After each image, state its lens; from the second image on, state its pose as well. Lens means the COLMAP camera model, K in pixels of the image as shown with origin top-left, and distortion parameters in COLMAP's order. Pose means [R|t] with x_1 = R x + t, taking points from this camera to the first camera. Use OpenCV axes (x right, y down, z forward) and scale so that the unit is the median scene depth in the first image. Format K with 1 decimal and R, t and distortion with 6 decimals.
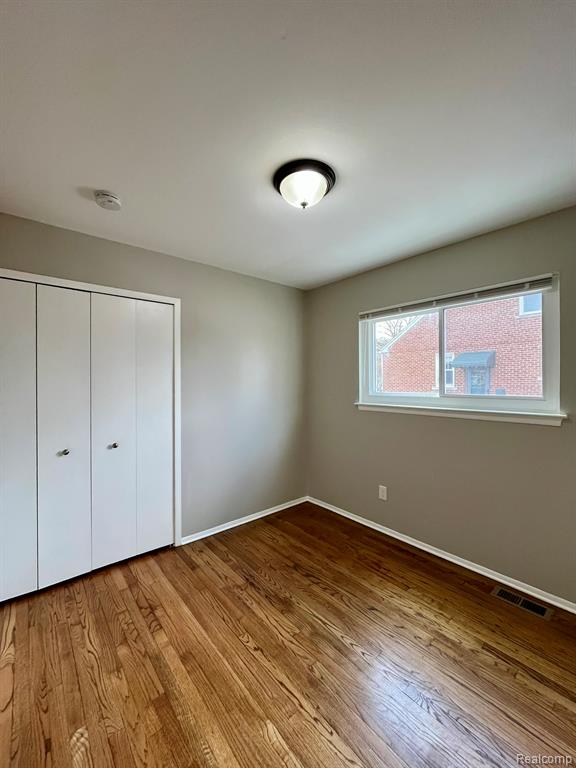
lens RADIAL K [[309.5, 0, 291.0], [0, 309.5, 371.9], [0, 0, 1]] dist [-0.000699, -0.000508]
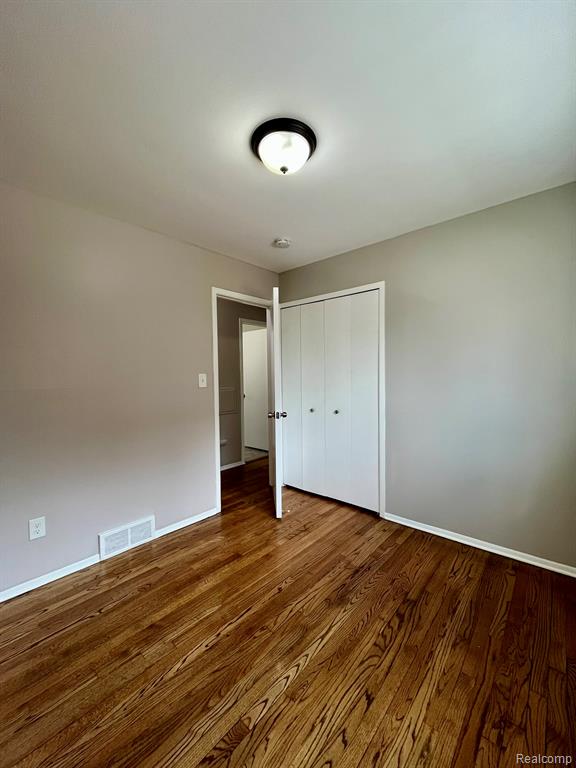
lens RADIAL K [[309.5, 0, 289.5], [0, 309.5, 384.1], [0, 0, 1]] dist [-0.000699, -0.000508]
pose [[0.136868, 0.030478, -0.990120, 0.774312], [0.046190, 0.998243, 0.037113, 0.062923], [0.989512, -0.050813, 0.135220, 0.694004]]
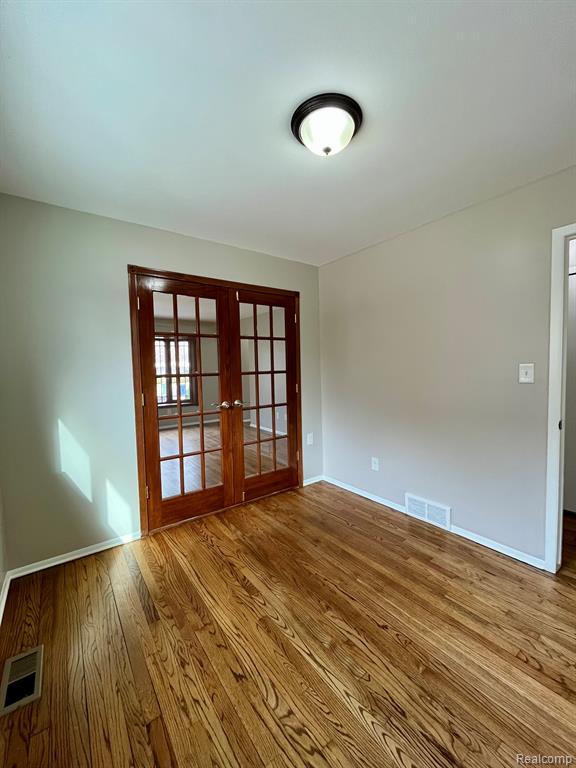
lens RADIAL K [[309.5, 0, 286.9], [0, 309.5, 379.9], [0, 0, 1]] dist [-0.000699, -0.000508]
pose [[-0.996863, 0.021014, 0.076309, 0.079075], [0.021548, 0.999749, 0.006183, 0.079569], [-0.076160, 0.007808, -0.997065, 1.503526]]
